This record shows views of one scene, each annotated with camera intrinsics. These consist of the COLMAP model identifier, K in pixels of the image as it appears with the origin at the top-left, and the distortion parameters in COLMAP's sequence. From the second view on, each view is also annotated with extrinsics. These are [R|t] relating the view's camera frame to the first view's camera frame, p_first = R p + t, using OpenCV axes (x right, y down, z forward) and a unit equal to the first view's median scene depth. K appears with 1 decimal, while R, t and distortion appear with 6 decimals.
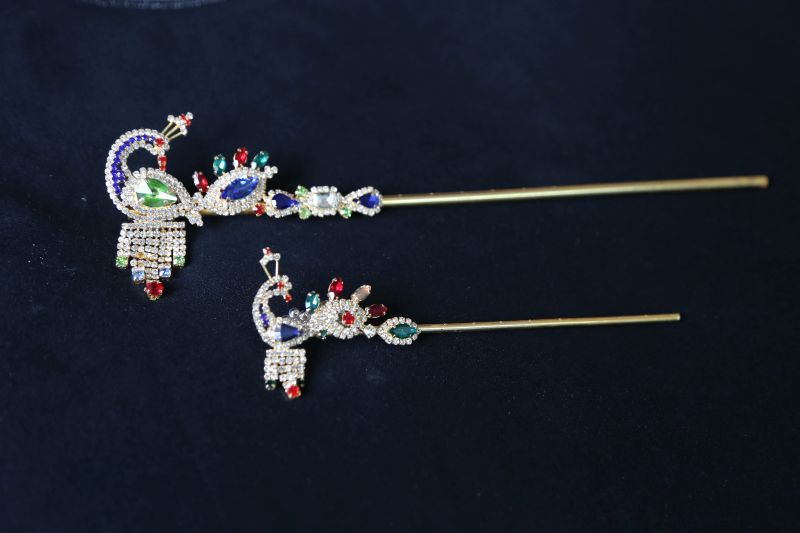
lens RADIAL K [[1074.8, 0, 399.8], [0, 1074.8, 264.3], [0, 0, 1]] dist [0.037854, 0.000000]
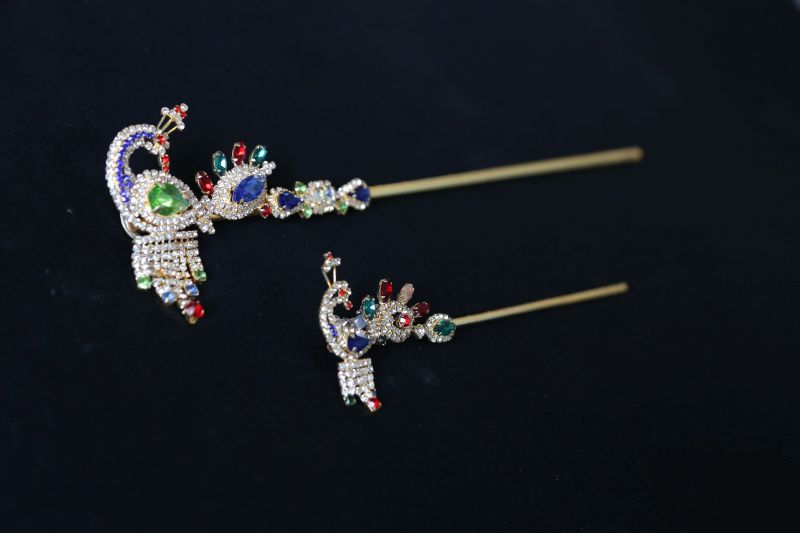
lens RADIAL K [[1302.9, 0, 400.0], [0, 1302.9, 266.4], [0, 0, 1]] dist [-0.060685, 0.000000]
pose [[0.843716, -0.083823, 0.530205, -0.617670], [0.071276, 0.996480, 0.044118, -0.044933], [-0.532037, 0.000567, 0.846721, 0.028217]]
